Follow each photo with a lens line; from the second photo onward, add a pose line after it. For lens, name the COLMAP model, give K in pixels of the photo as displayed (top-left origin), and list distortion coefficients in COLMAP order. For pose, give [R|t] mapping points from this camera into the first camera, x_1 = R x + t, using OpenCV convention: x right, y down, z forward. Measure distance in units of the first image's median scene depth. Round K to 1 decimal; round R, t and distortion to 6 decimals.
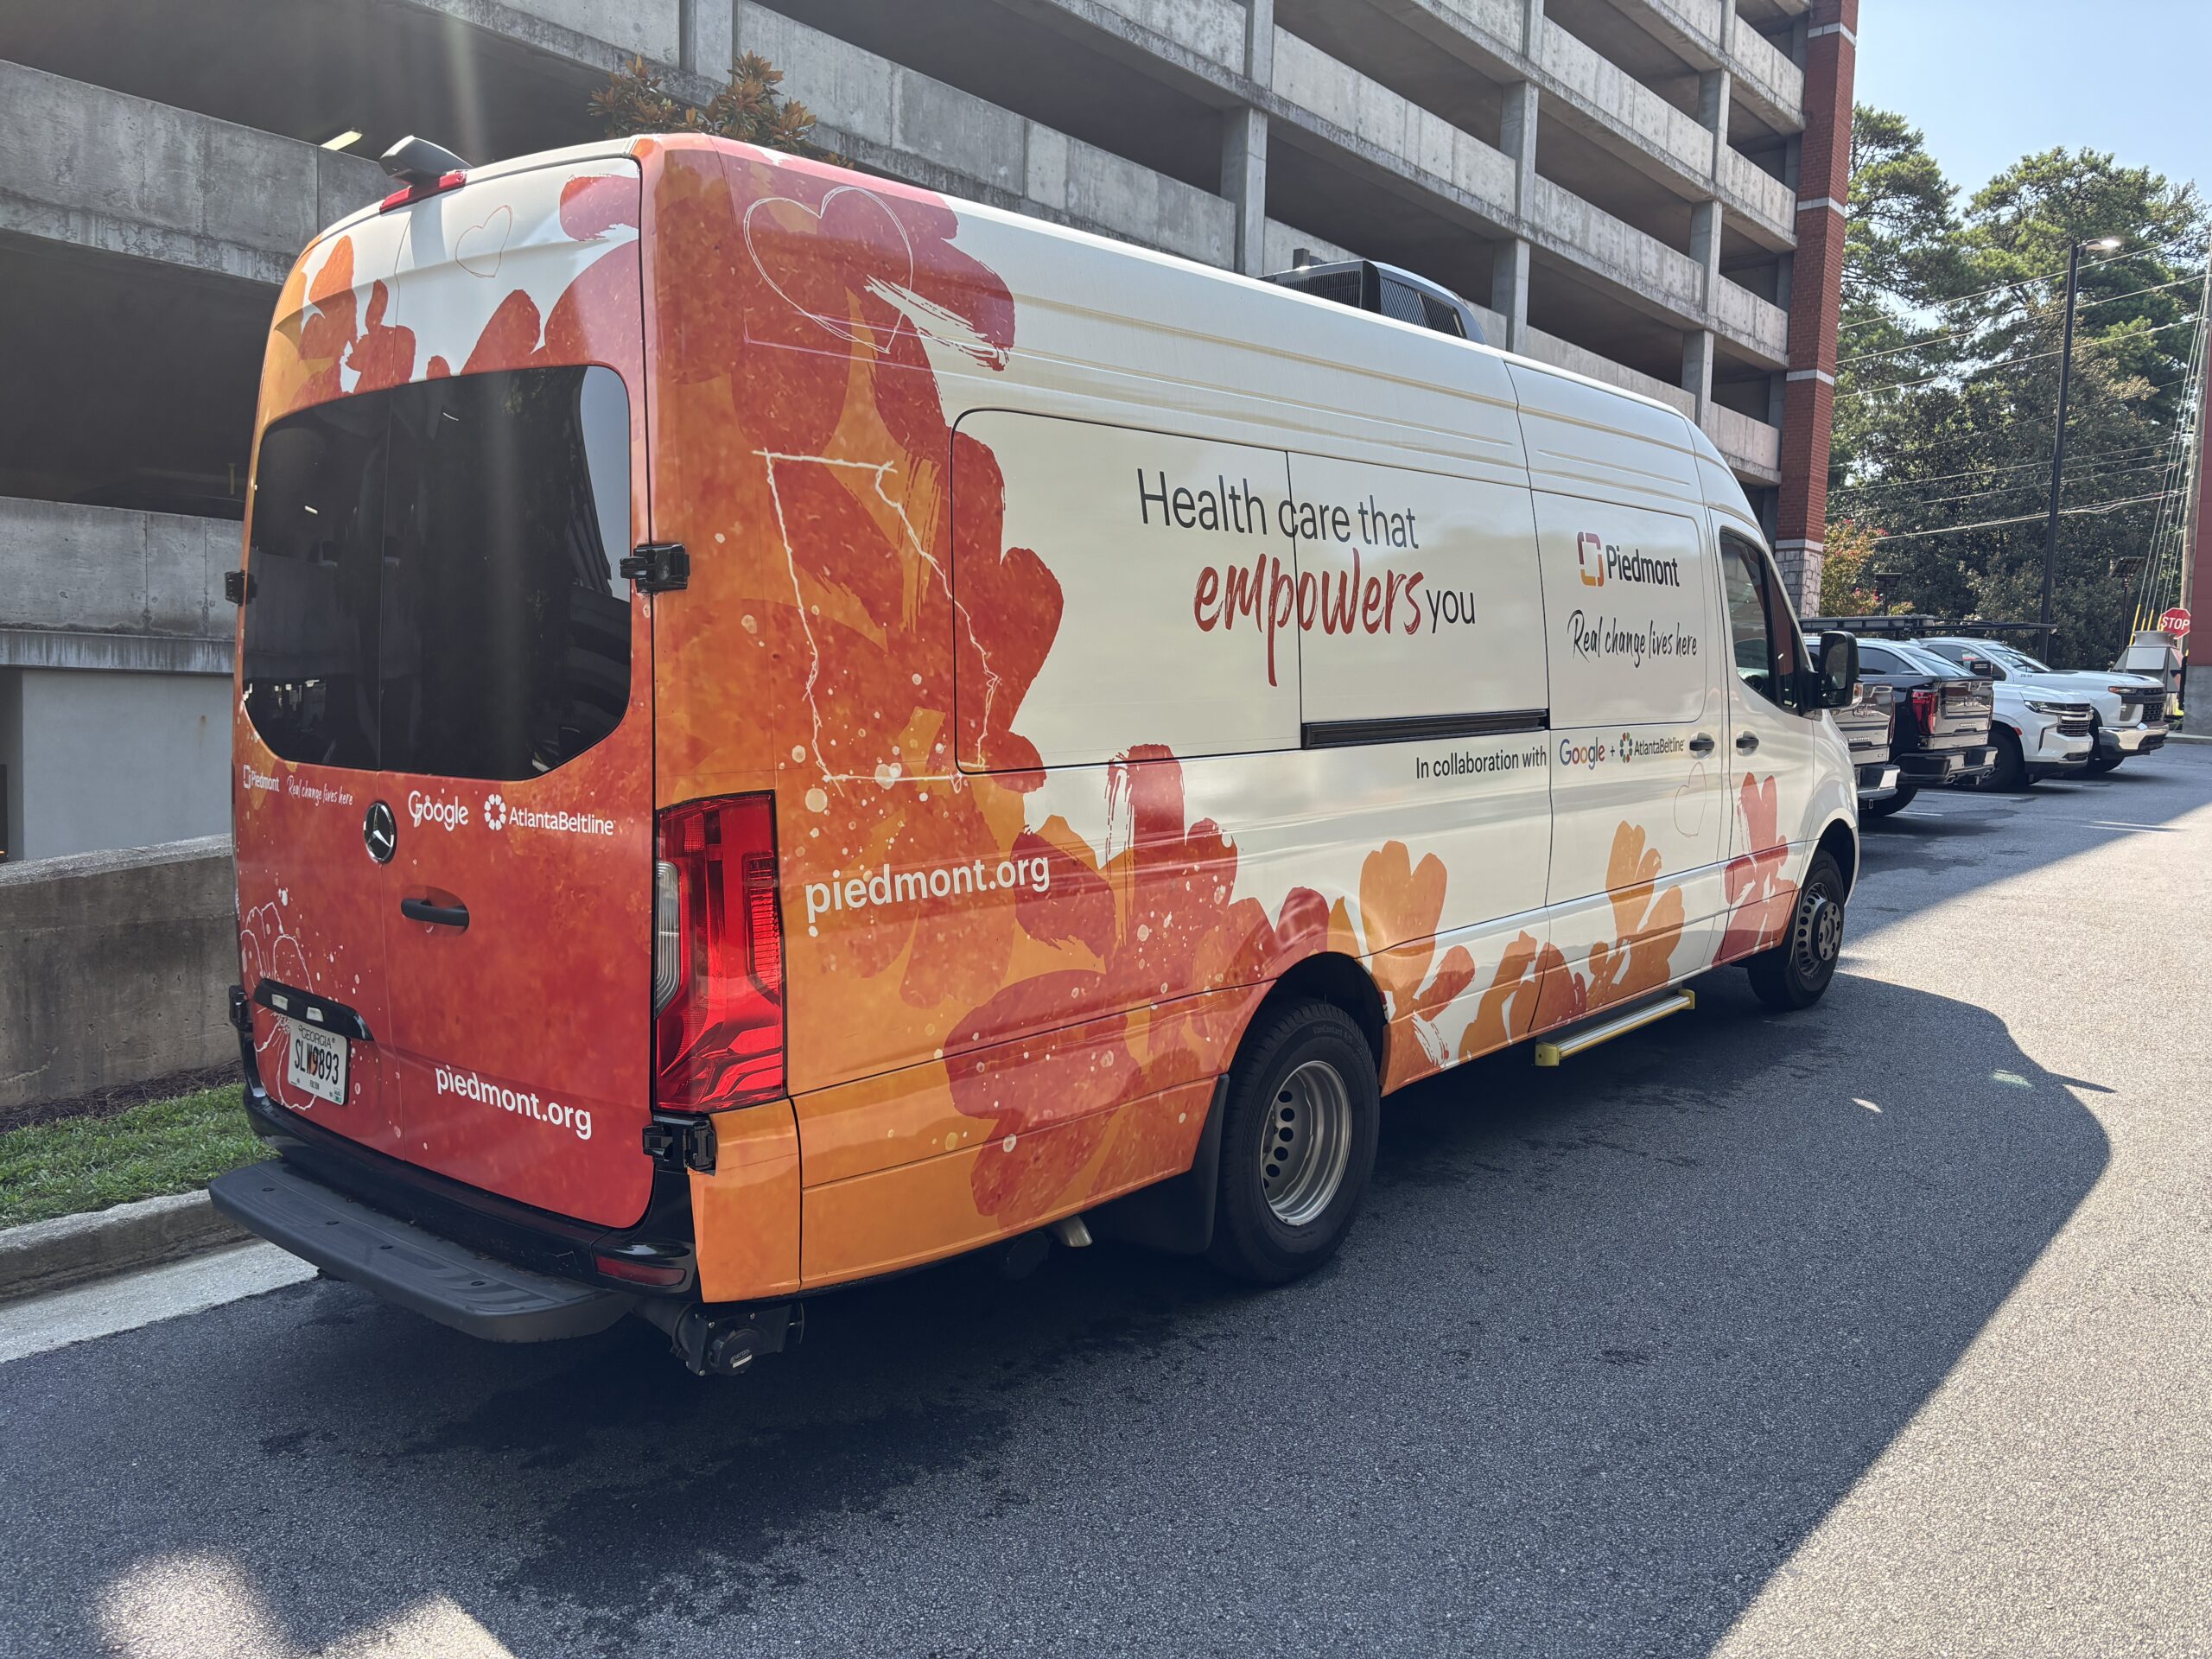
lens RADIAL K [[1700.3, 0, 1103.9], [0, 1700.3, 827.0], [0, 0, 1]] dist [0.023158, -0.027578]
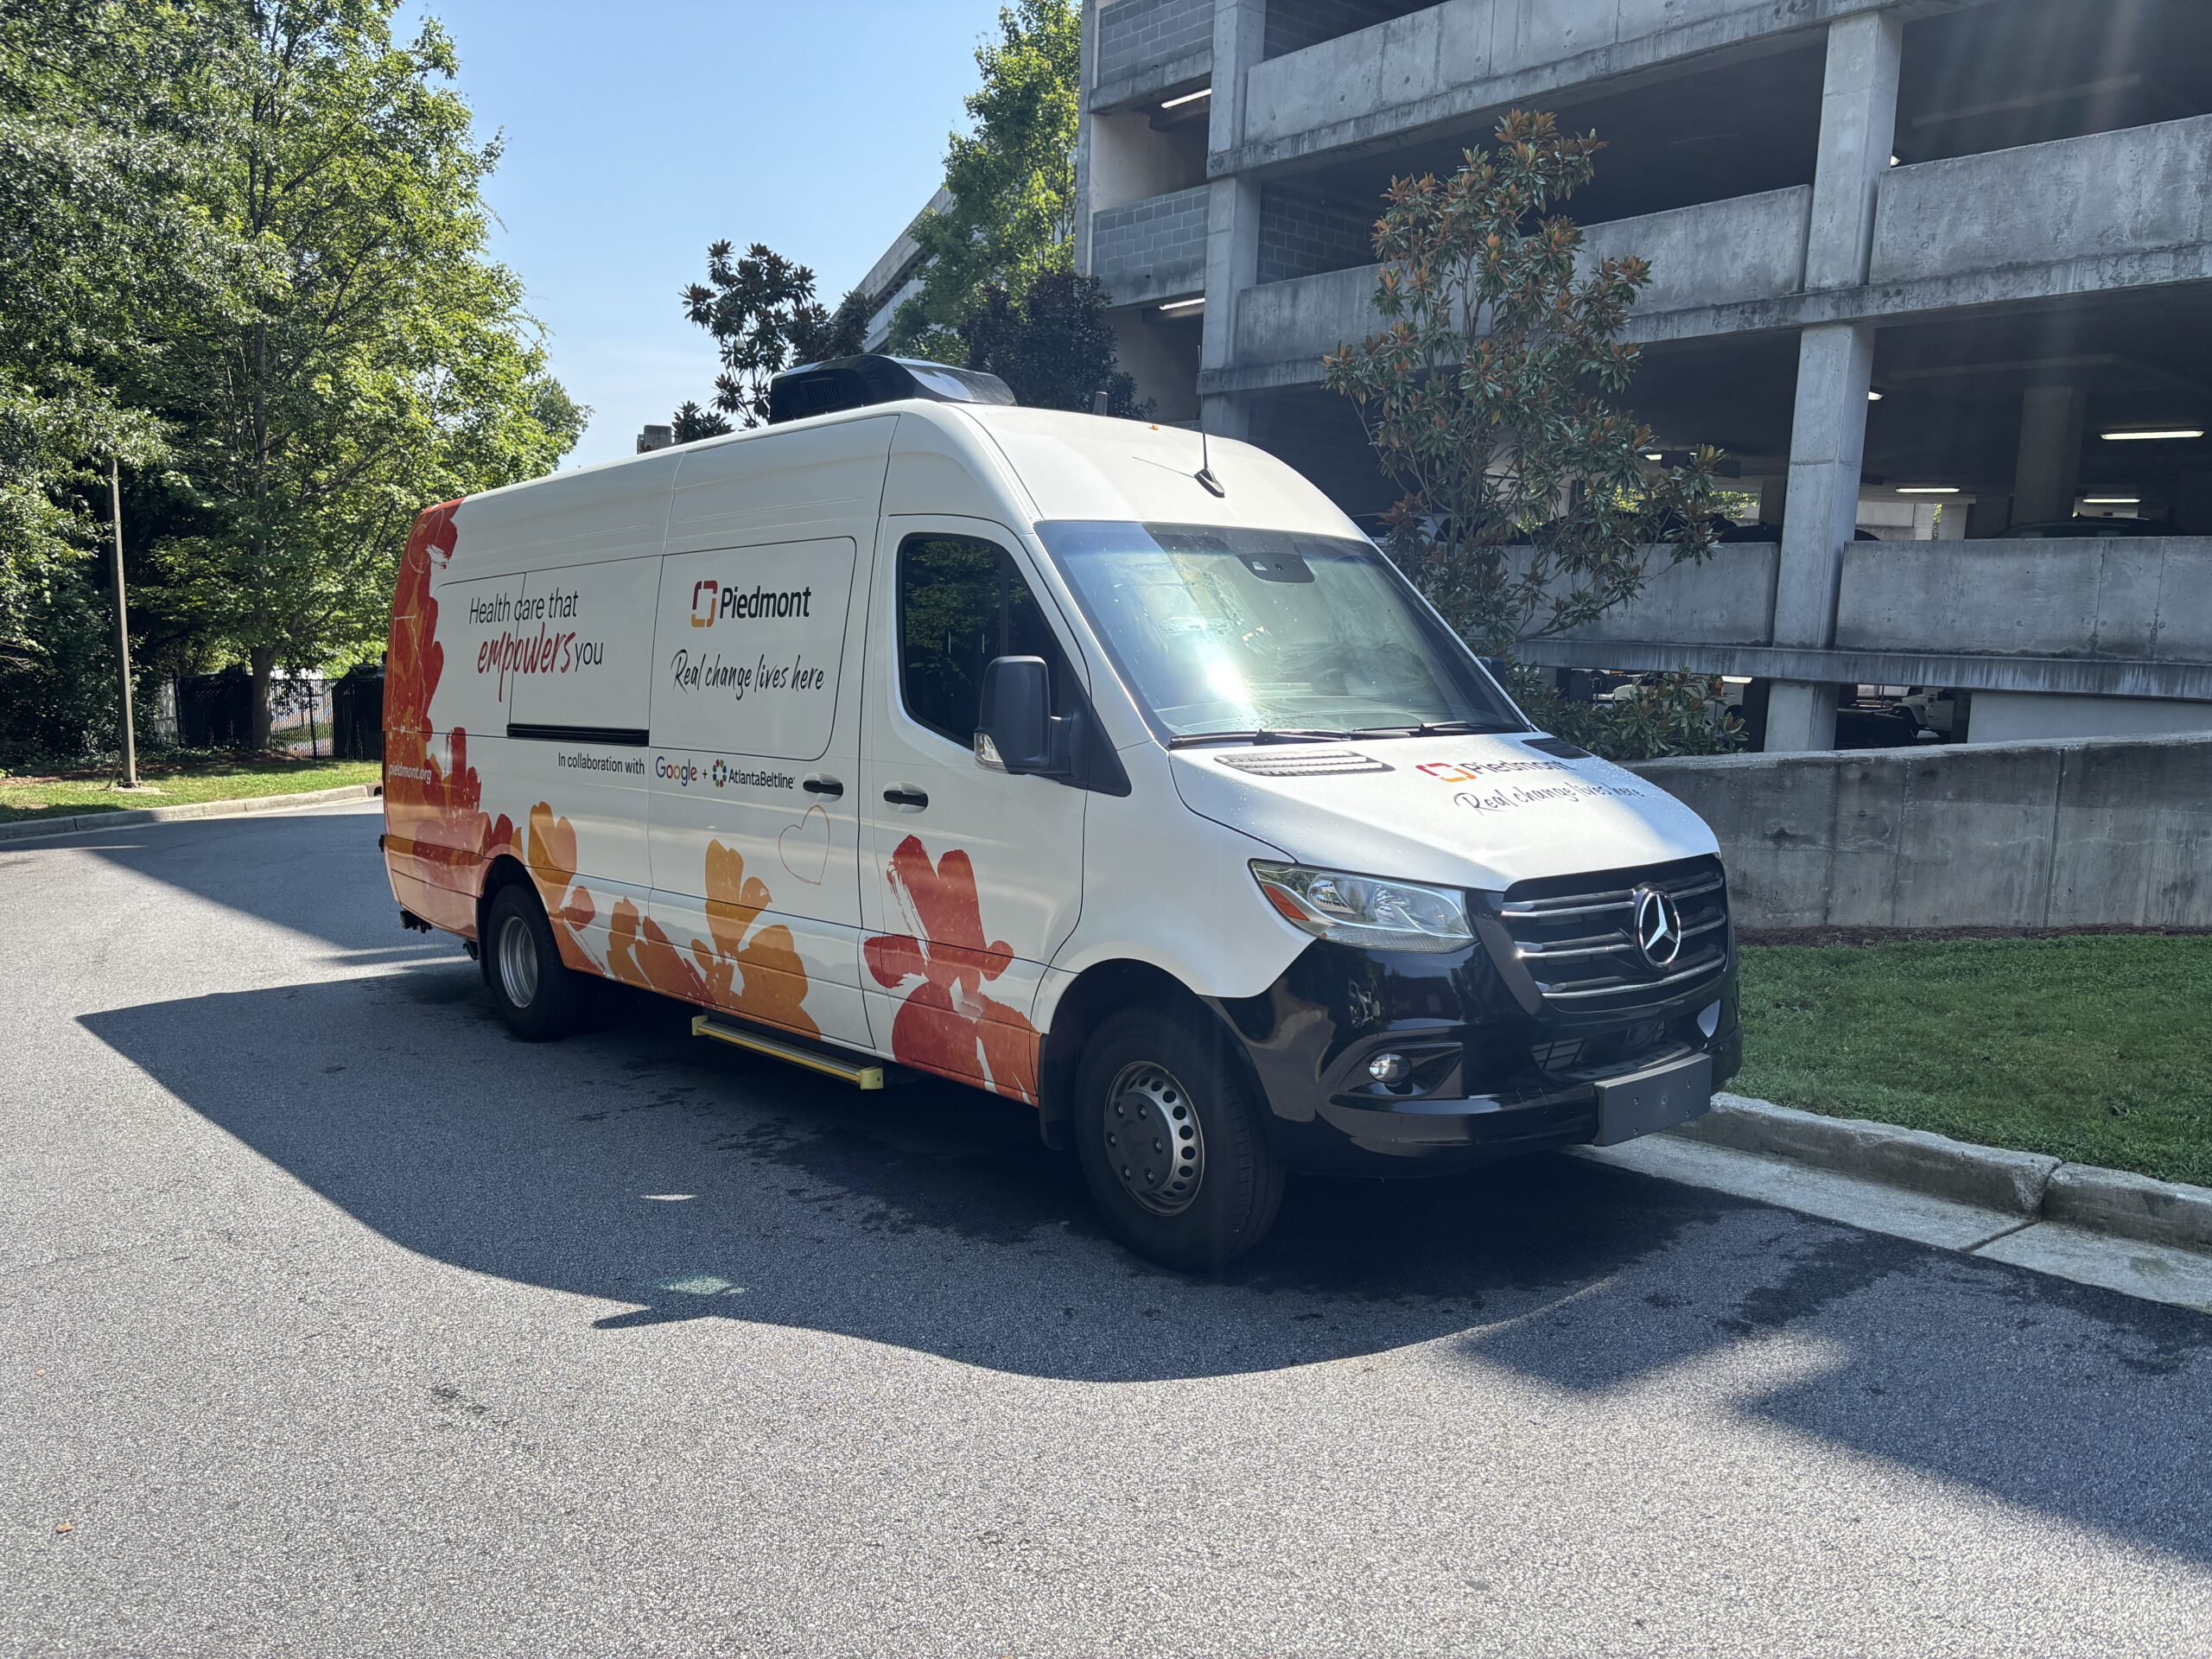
lens RADIAL K [[1700.3, 0, 1104.1], [0, 1700.3, 837.4], [0, 0, 1]] dist [0.023158, -0.027578]
pose [[-0.149809, 0.093729, -0.984262, 0.578681], [-0.096986, 0.989302, 0.108971, -0.063944], [0.983947, 0.111784, -0.139116, 0.603264]]
